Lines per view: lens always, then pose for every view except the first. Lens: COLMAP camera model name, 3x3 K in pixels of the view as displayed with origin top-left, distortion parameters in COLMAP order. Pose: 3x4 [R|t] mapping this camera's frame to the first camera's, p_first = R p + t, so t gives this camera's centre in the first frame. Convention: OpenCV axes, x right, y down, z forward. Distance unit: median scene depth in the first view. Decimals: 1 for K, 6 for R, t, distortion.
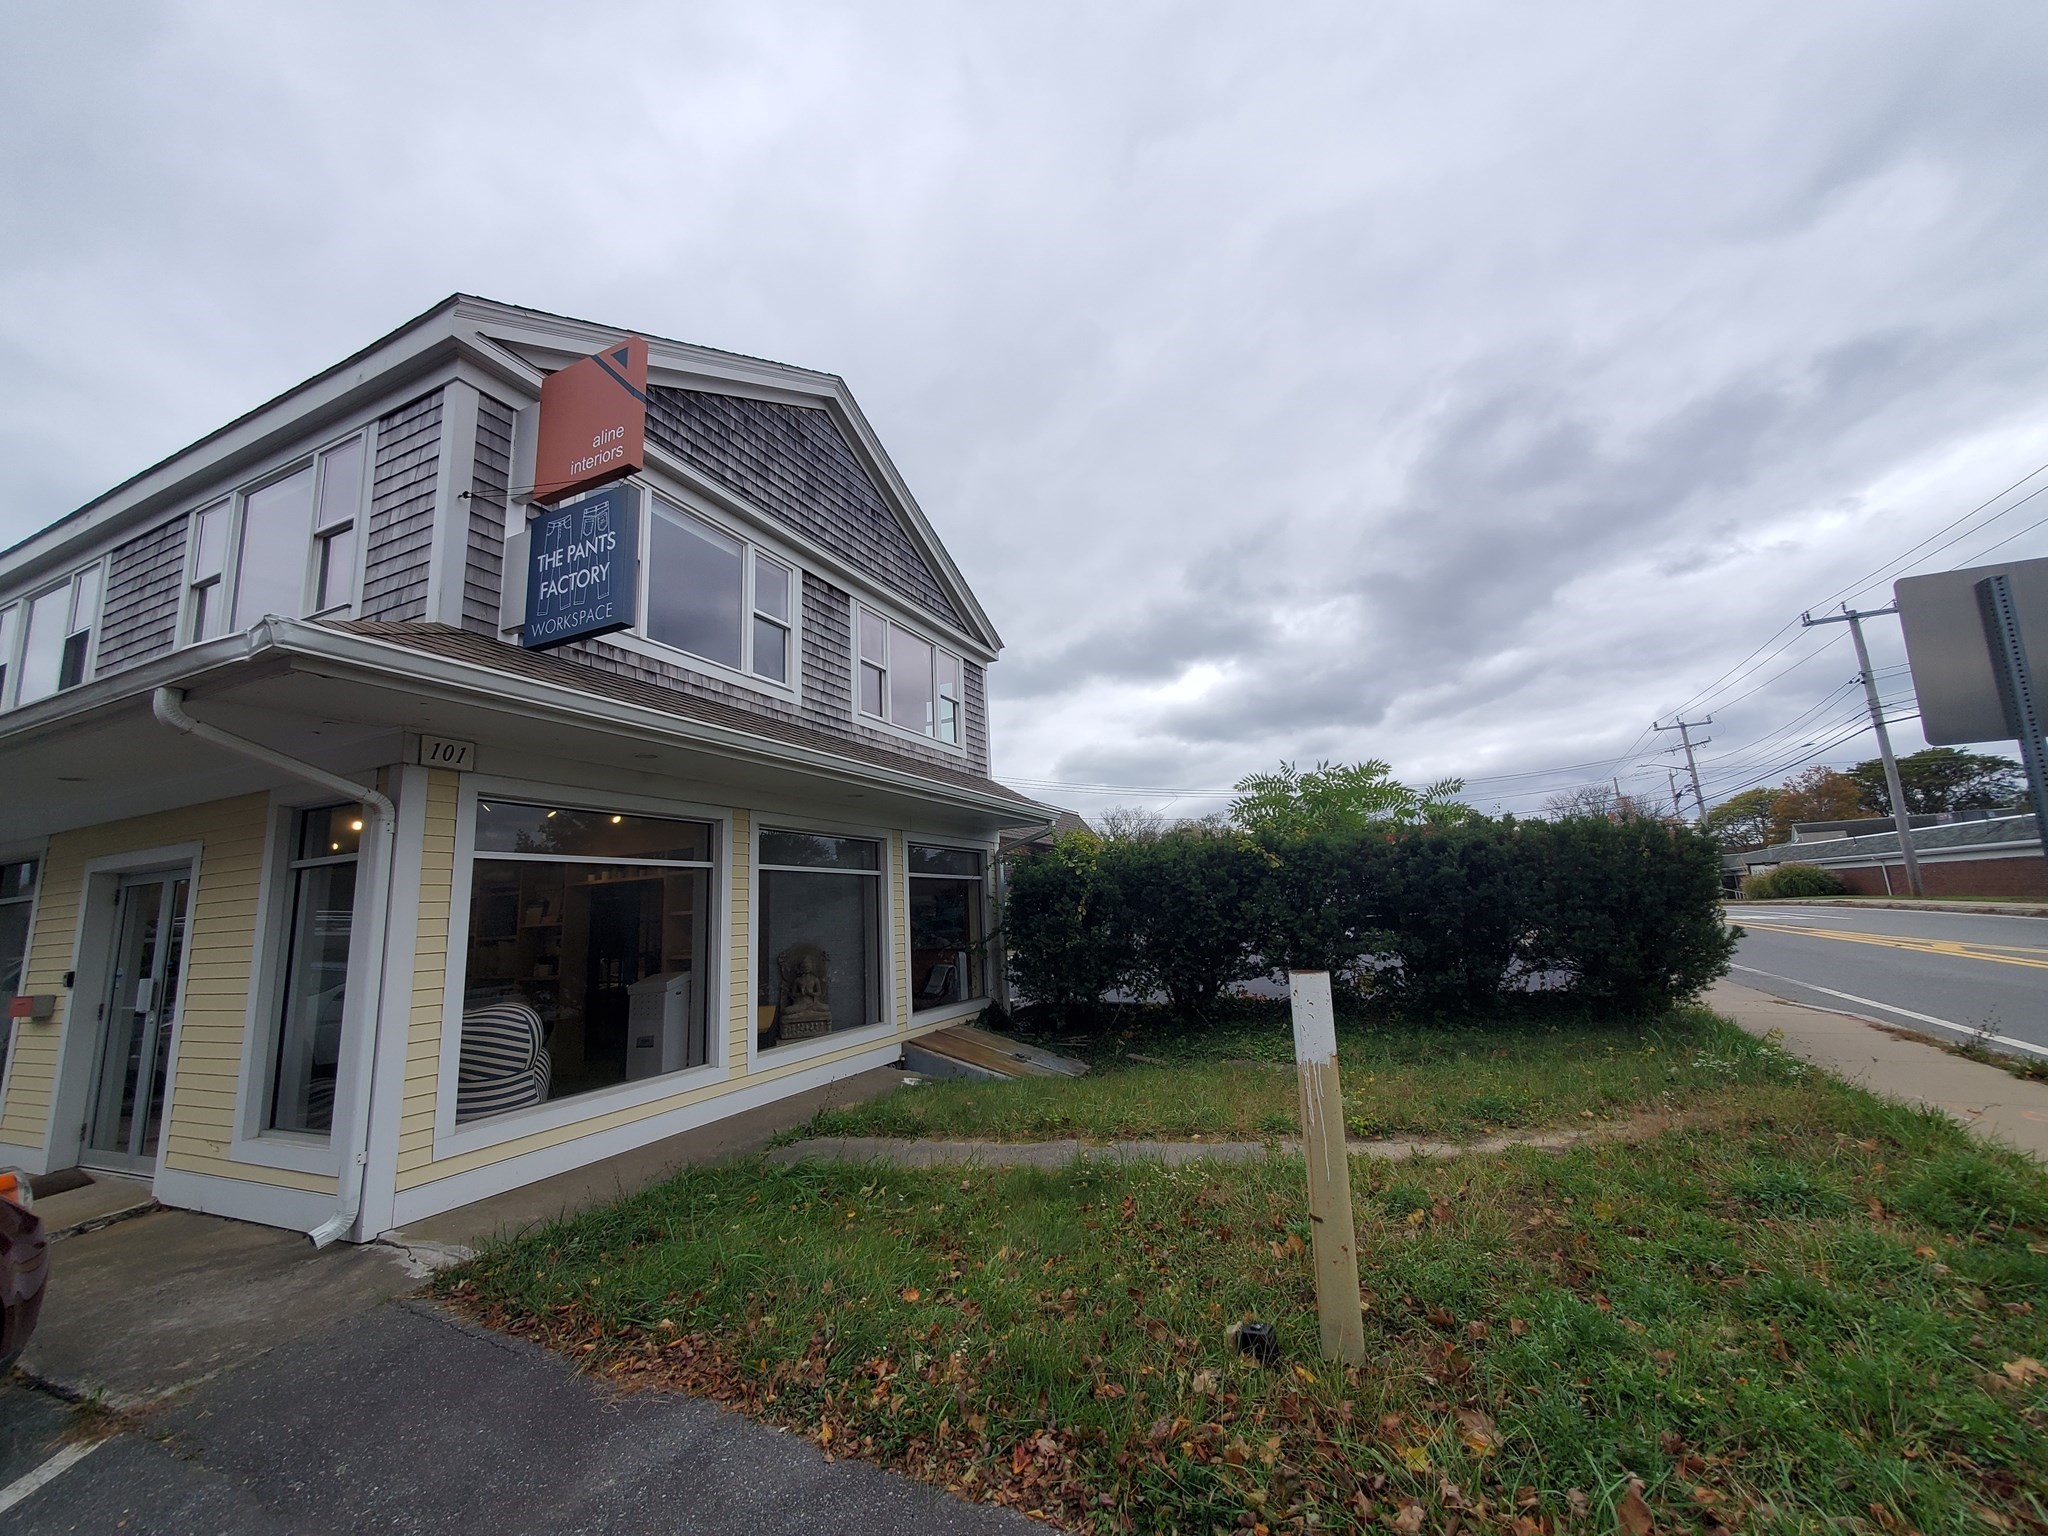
lens RADIAL K [[804.0, 0, 1028.8], [0, 804.0, 773.5], [0, 0, 1]] dist [0.000765, -0.000557]
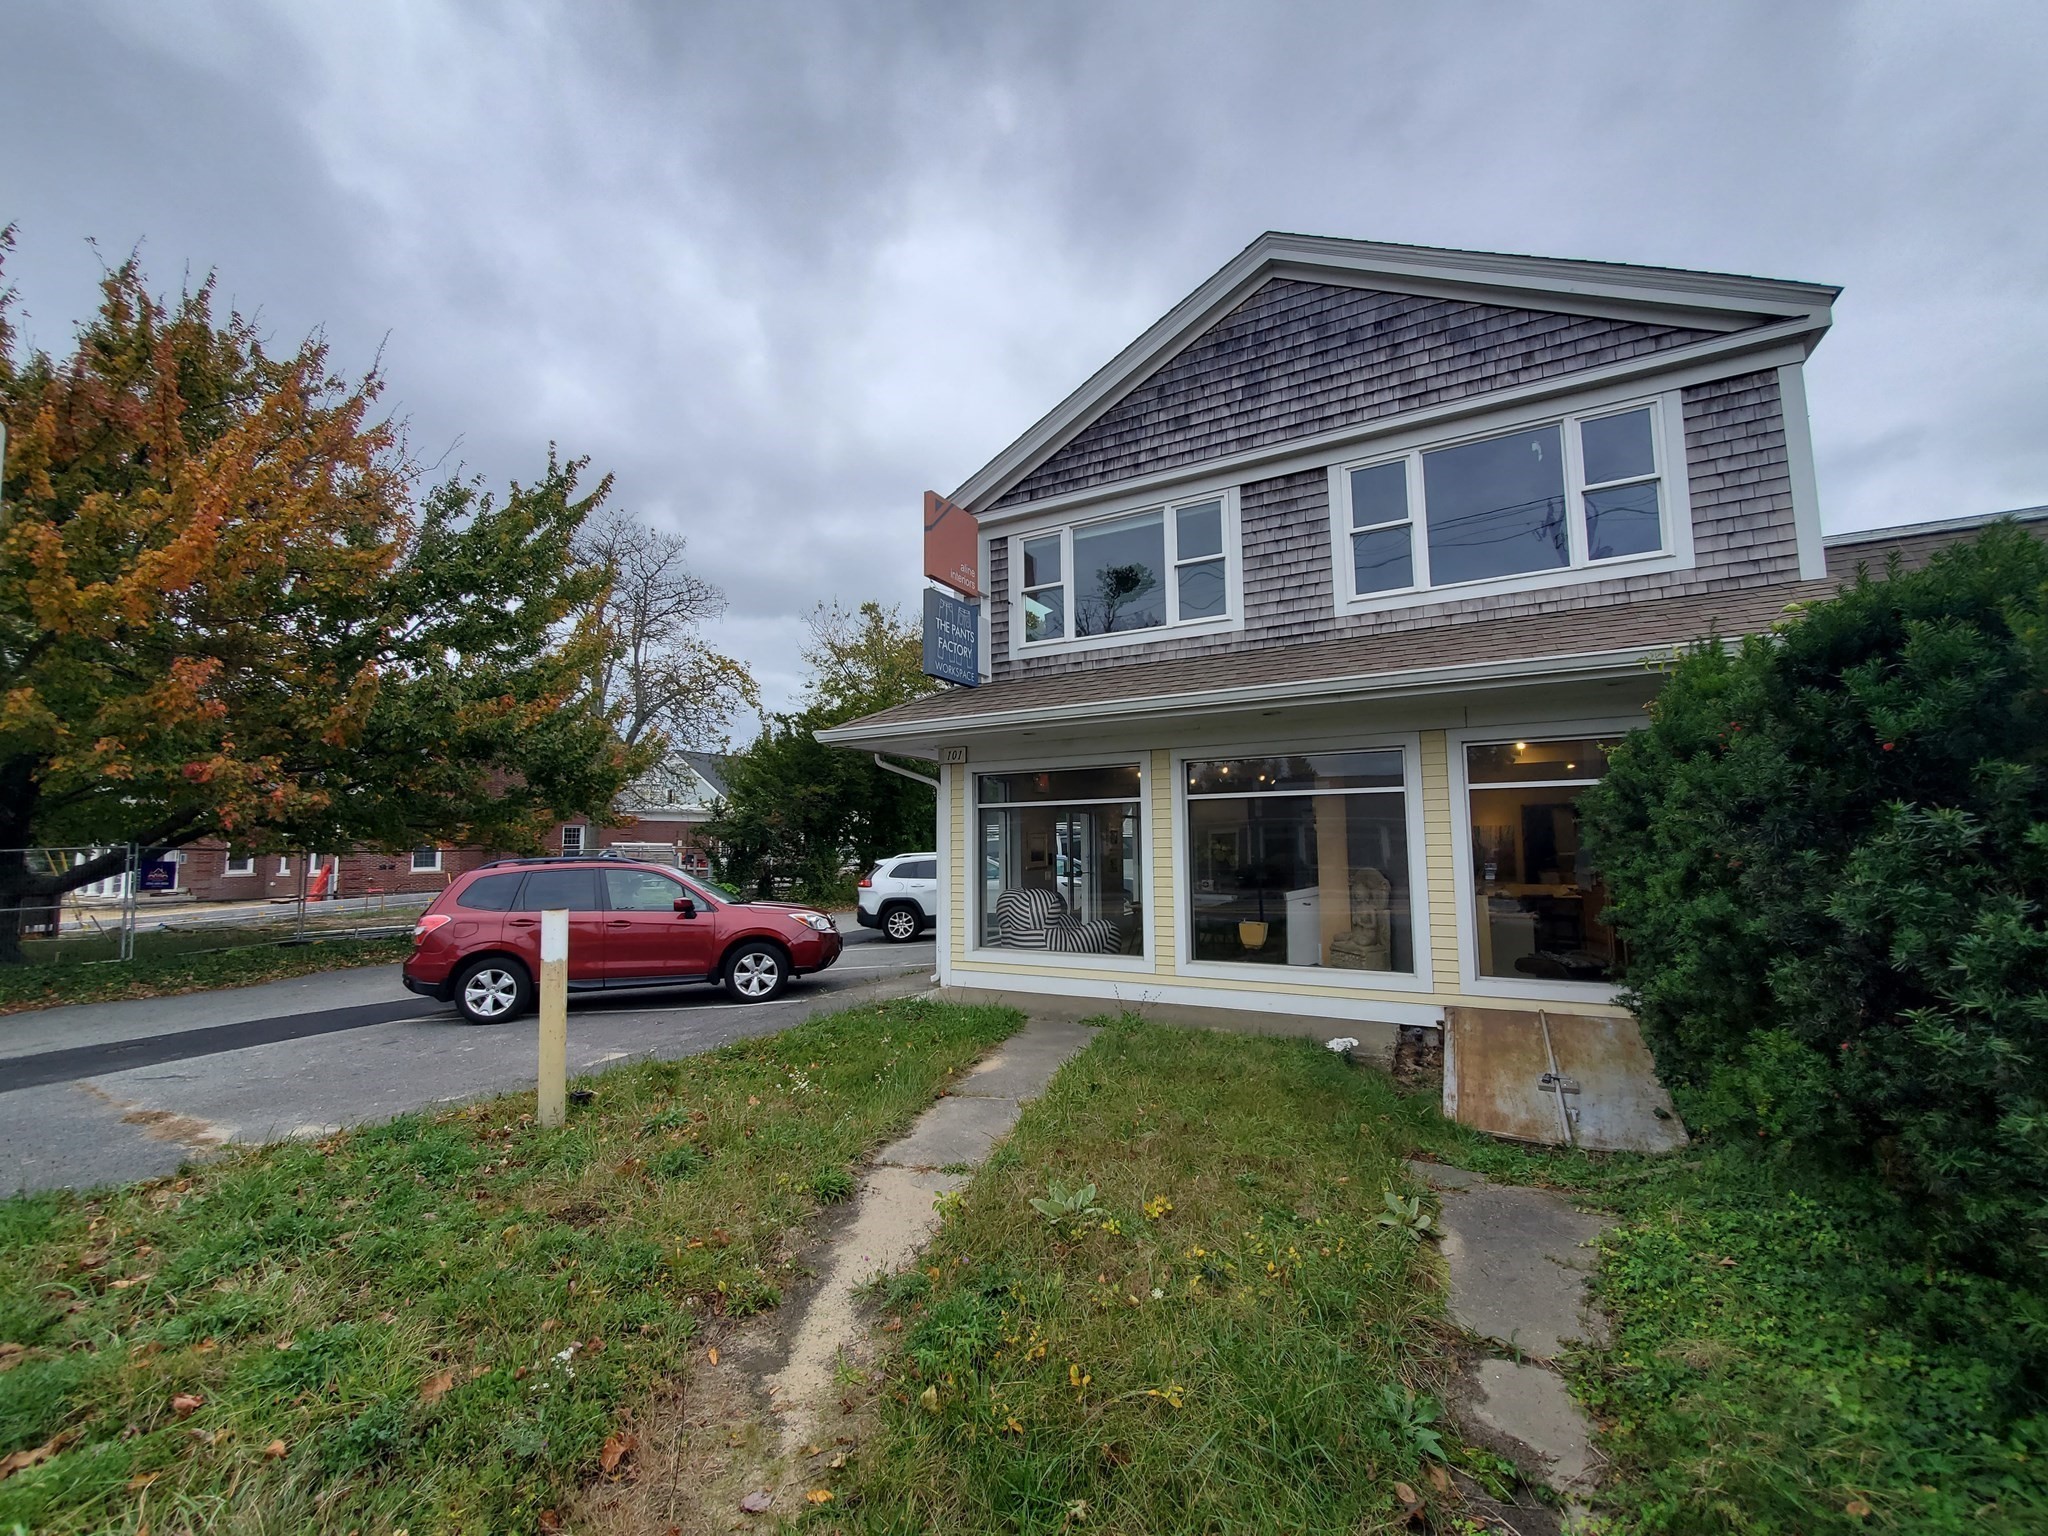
lens RADIAL K [[804.0, 0, 1028.8], [0, 804.0, 773.5], [0, 0, 1]] dist [0.000765, -0.000557]
pose [[-0.070378, -0.040830, -0.996684, 0.758591], [0.186052, 0.981091, -0.053329, 0.098554], [0.980016, -0.189189, -0.061451, 0.830091]]
